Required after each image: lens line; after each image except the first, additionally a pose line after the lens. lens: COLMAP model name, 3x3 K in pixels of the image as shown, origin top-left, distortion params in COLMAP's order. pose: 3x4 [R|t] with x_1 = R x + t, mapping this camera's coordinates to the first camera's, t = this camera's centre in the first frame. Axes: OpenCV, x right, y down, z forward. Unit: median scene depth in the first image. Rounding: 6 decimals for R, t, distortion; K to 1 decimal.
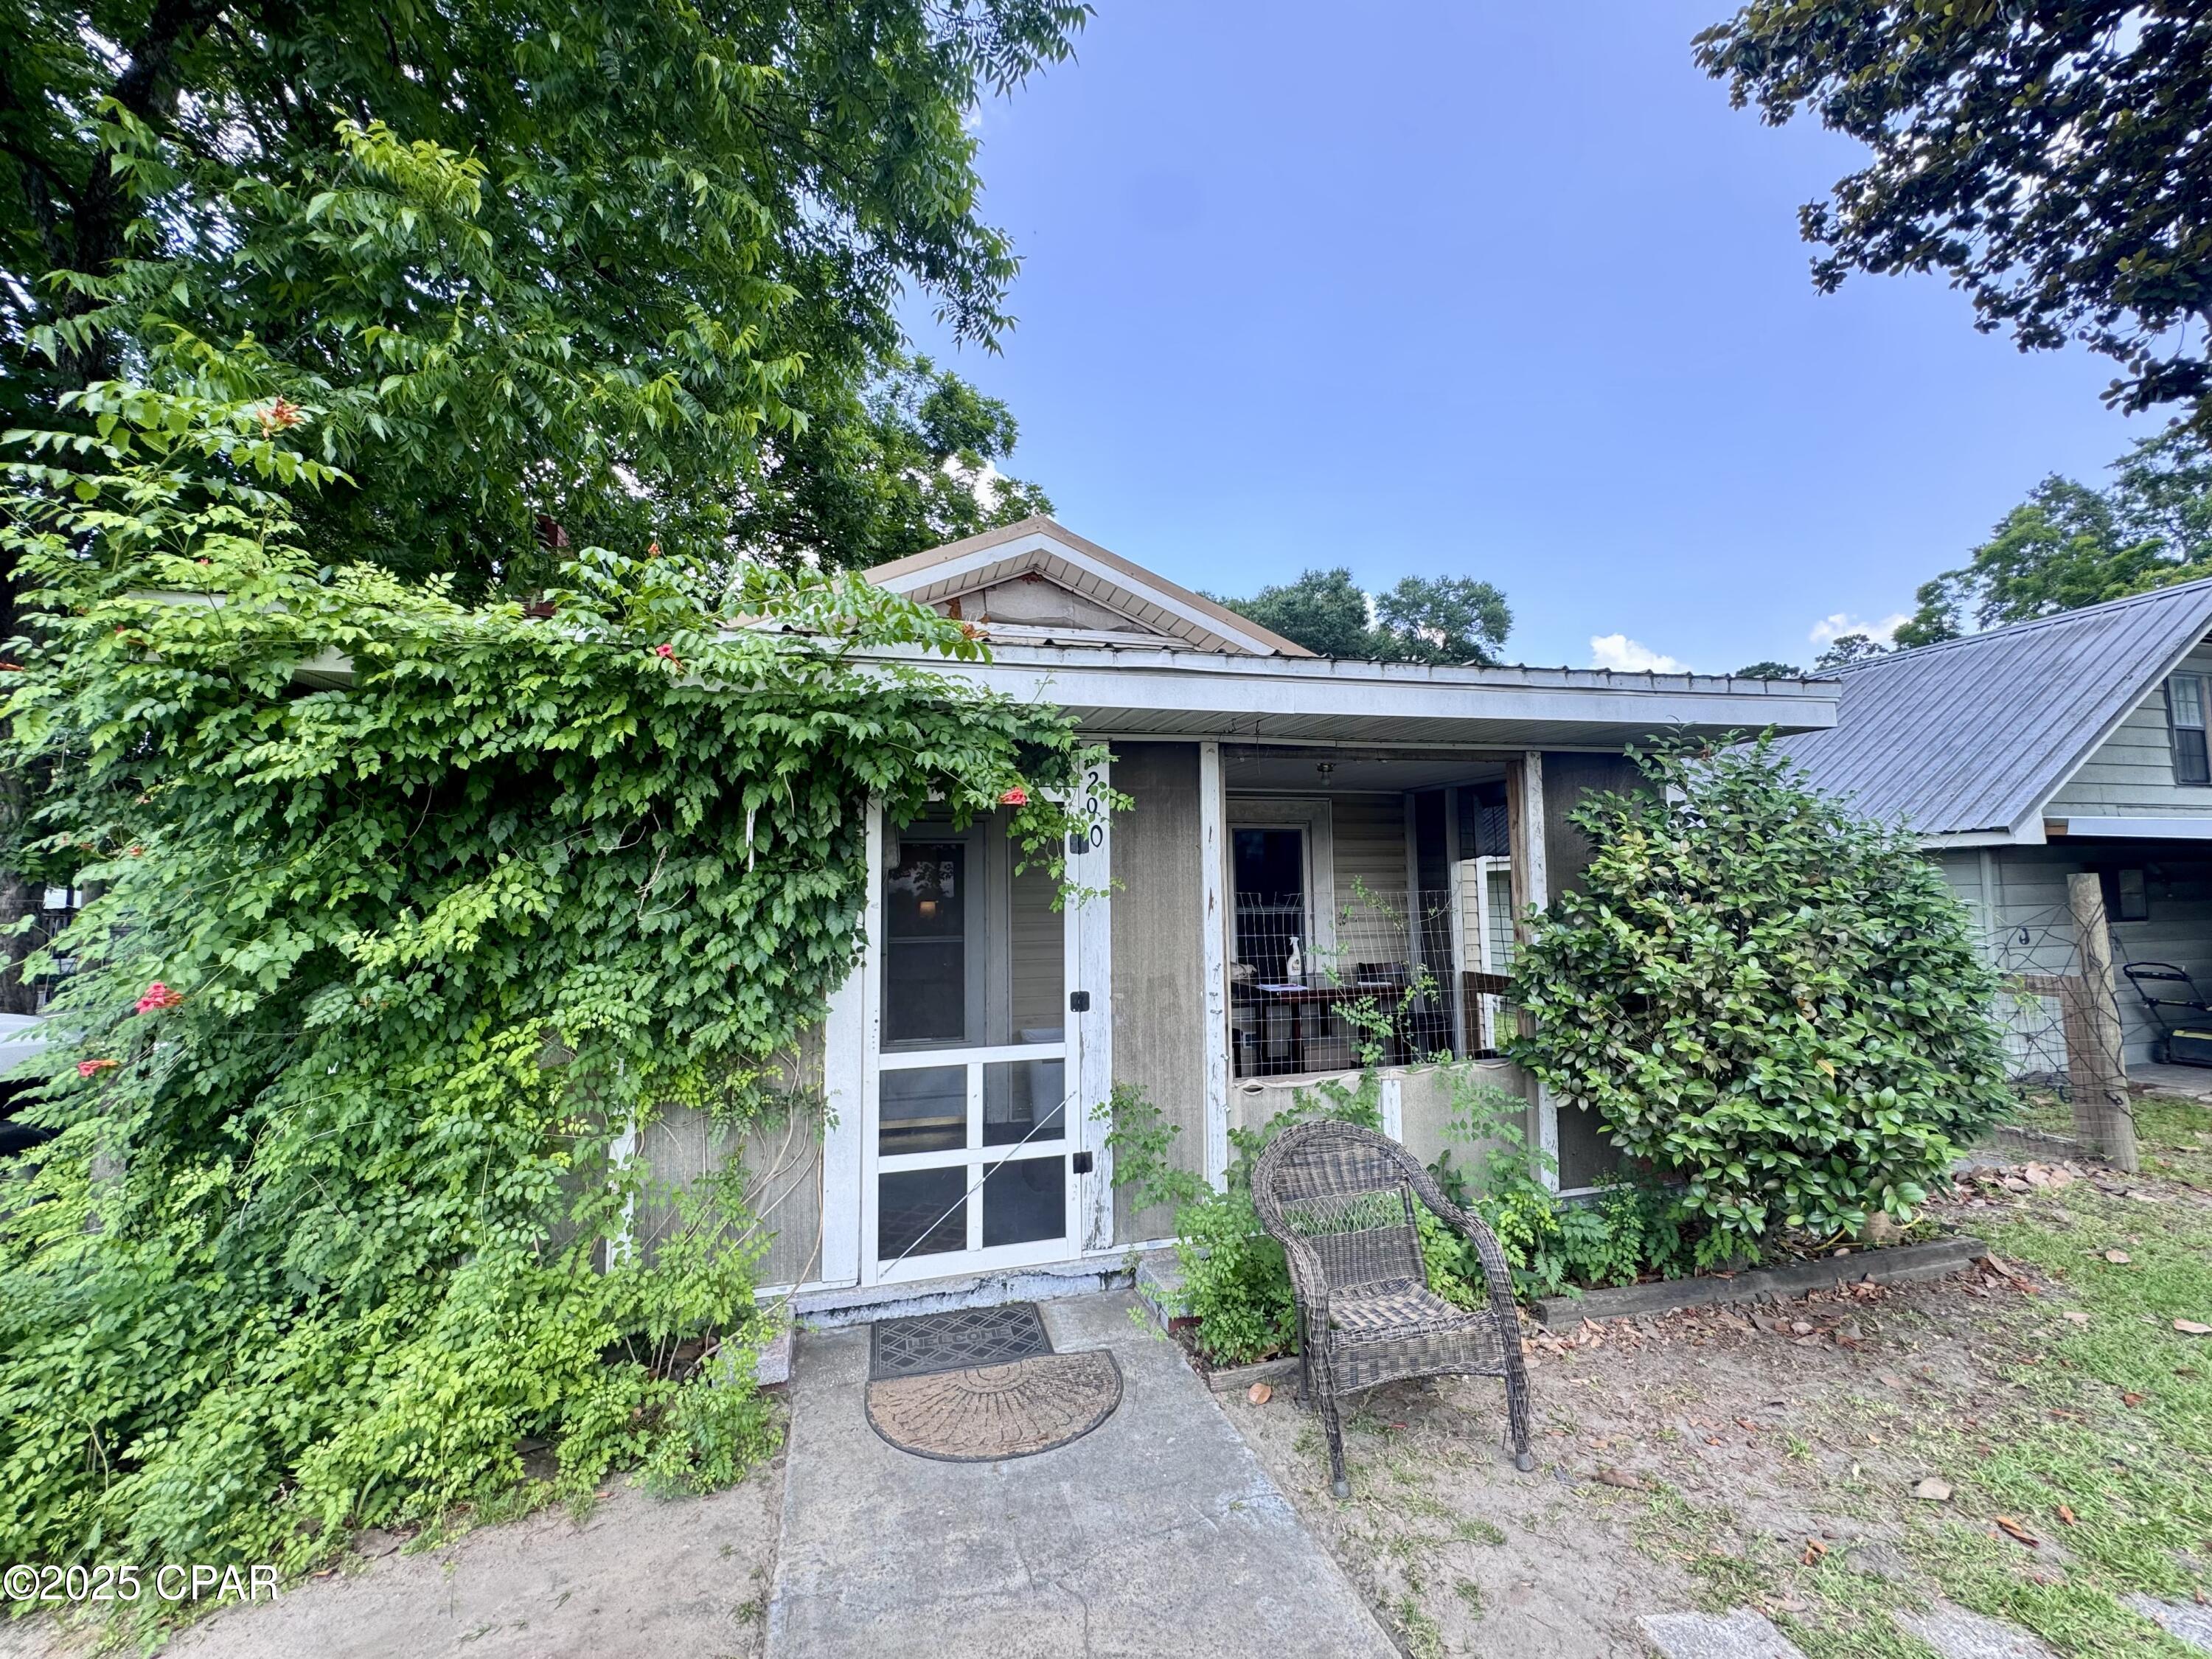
lens RADIAL K [[883.0, 0, 1097.9], [0, 883.0, 829.1], [0, 0, 1]] dist [-0.003610, 0.000478]
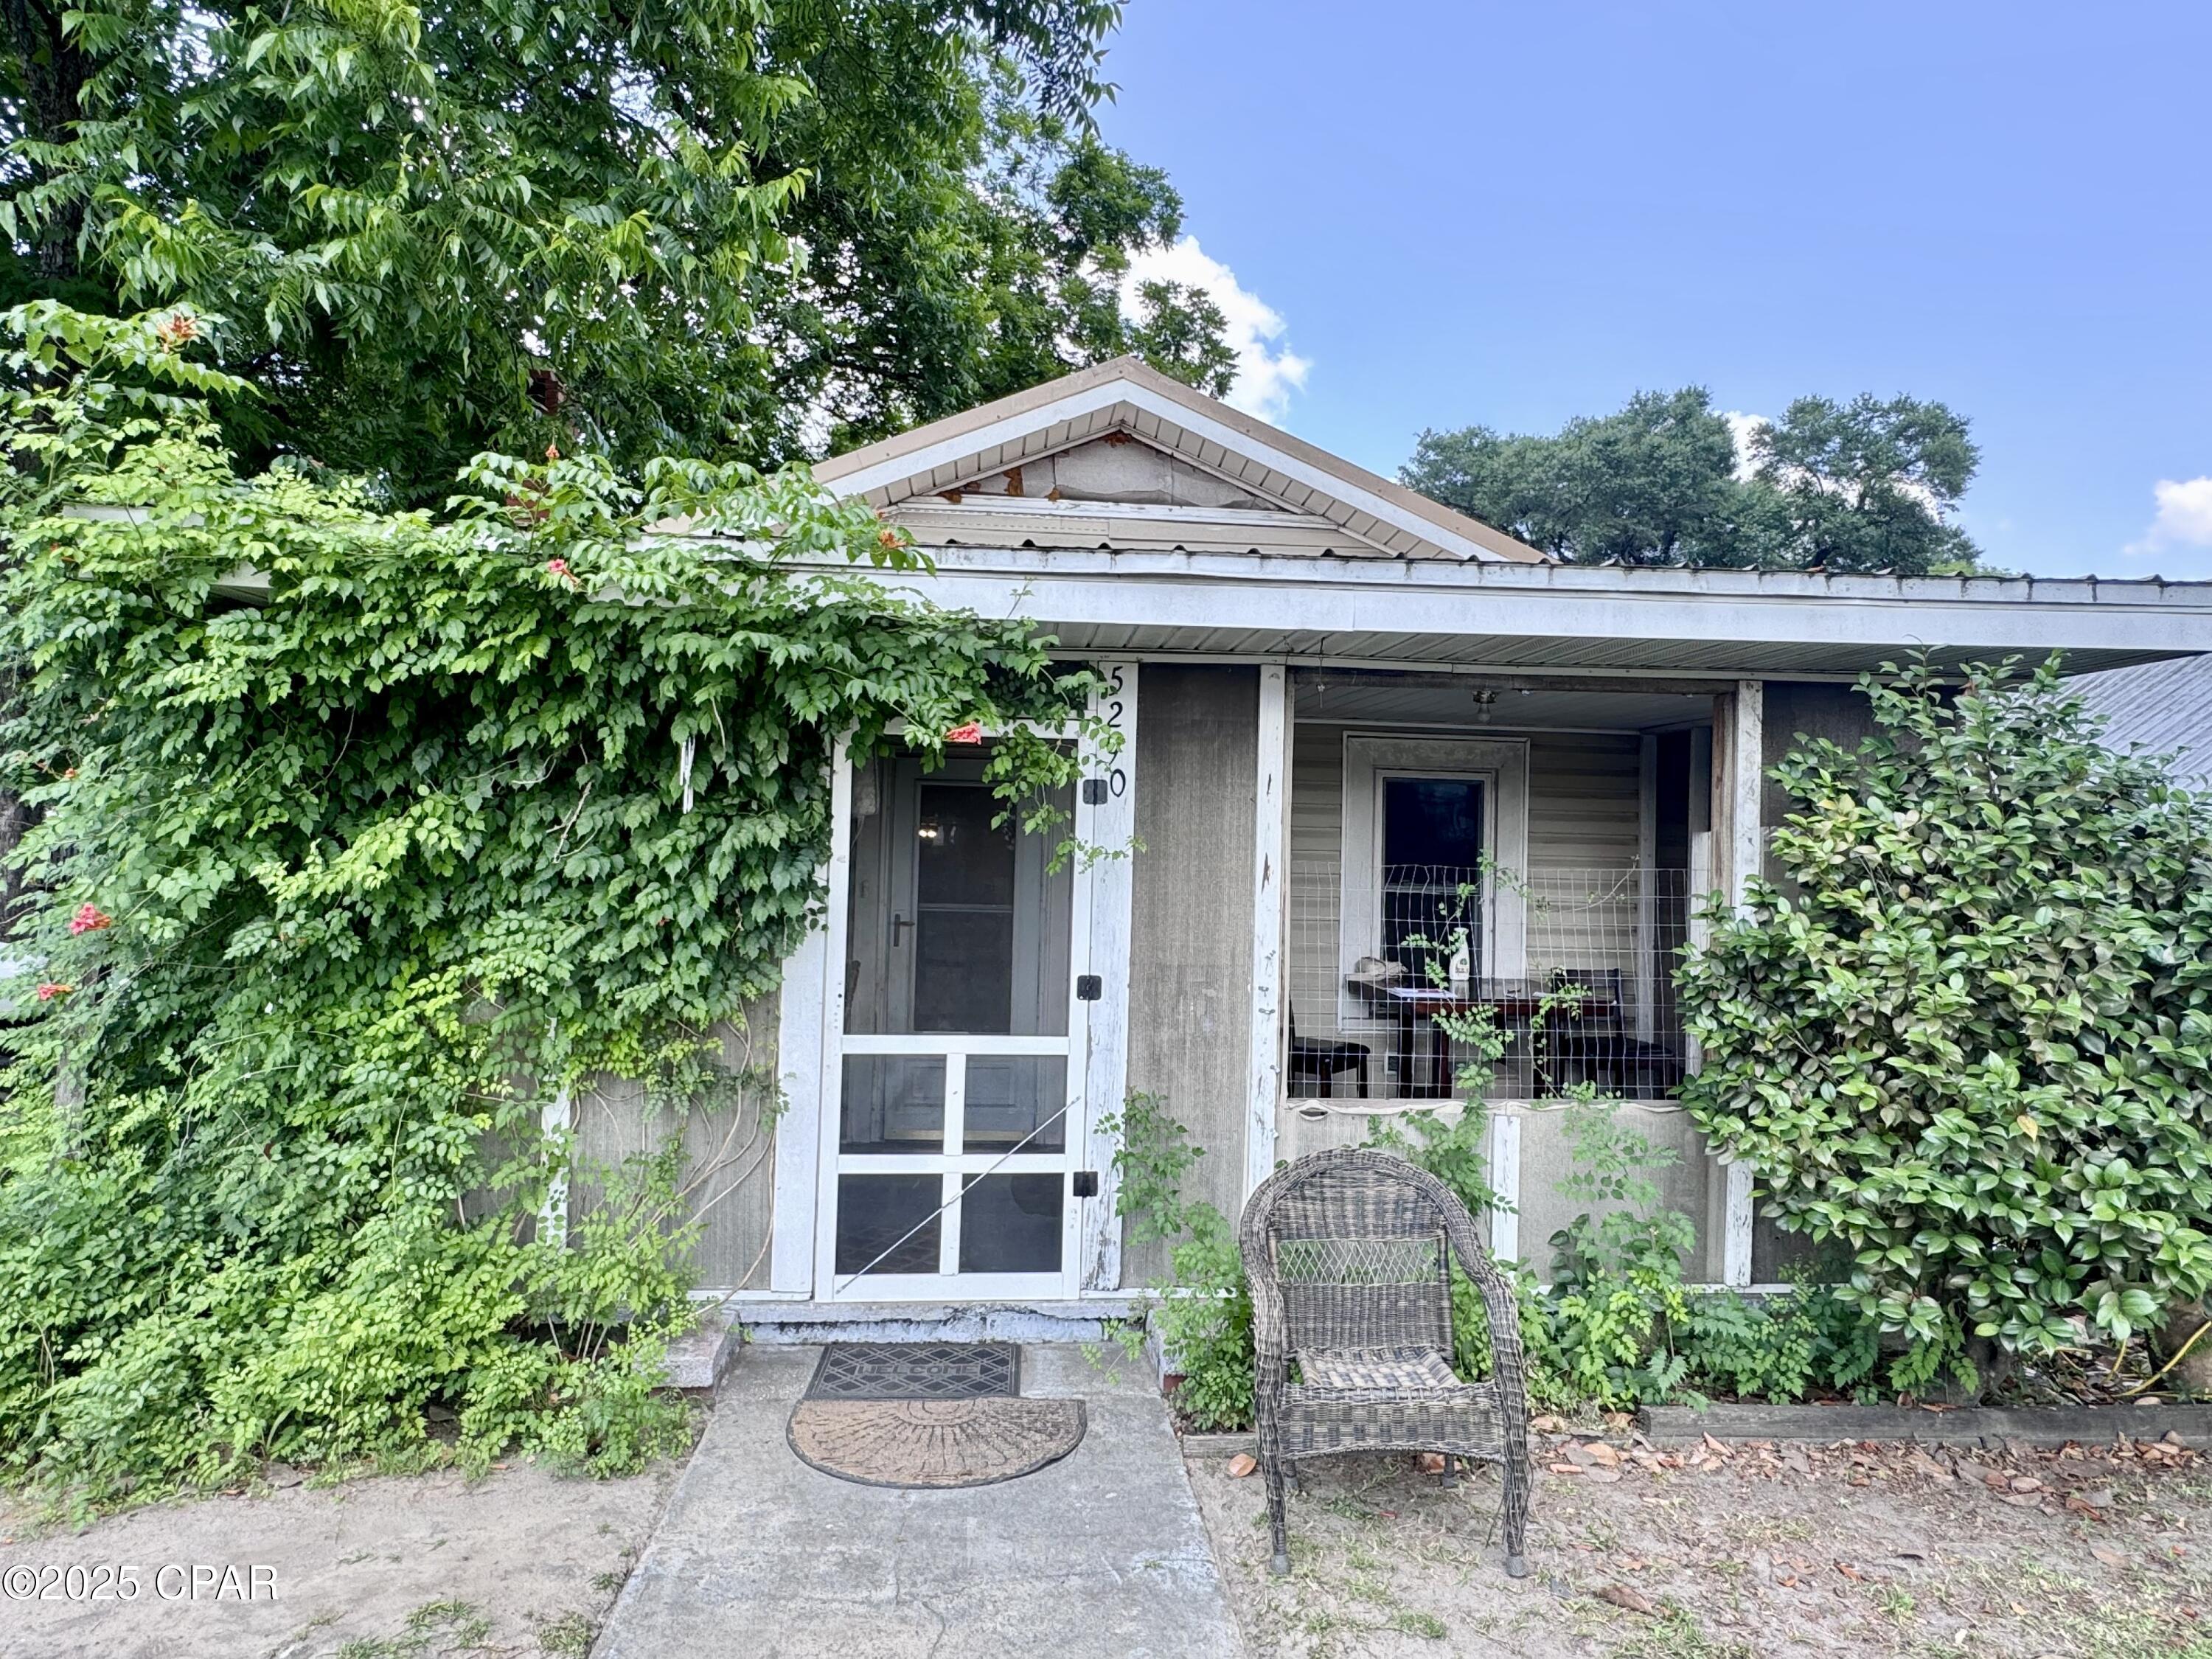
lens RADIAL K [[1254.1, 0, 1112.9], [0, 1254.1, 828.5], [0, 0, 1]] dist [-0.010818, 0.006649]
pose [[0.983759, 0.033367, -0.176368, 0.223413], [-0.024940, 0.998449, 0.049782, -0.008139], [0.177756, -0.044575, 0.983065, -0.128403]]
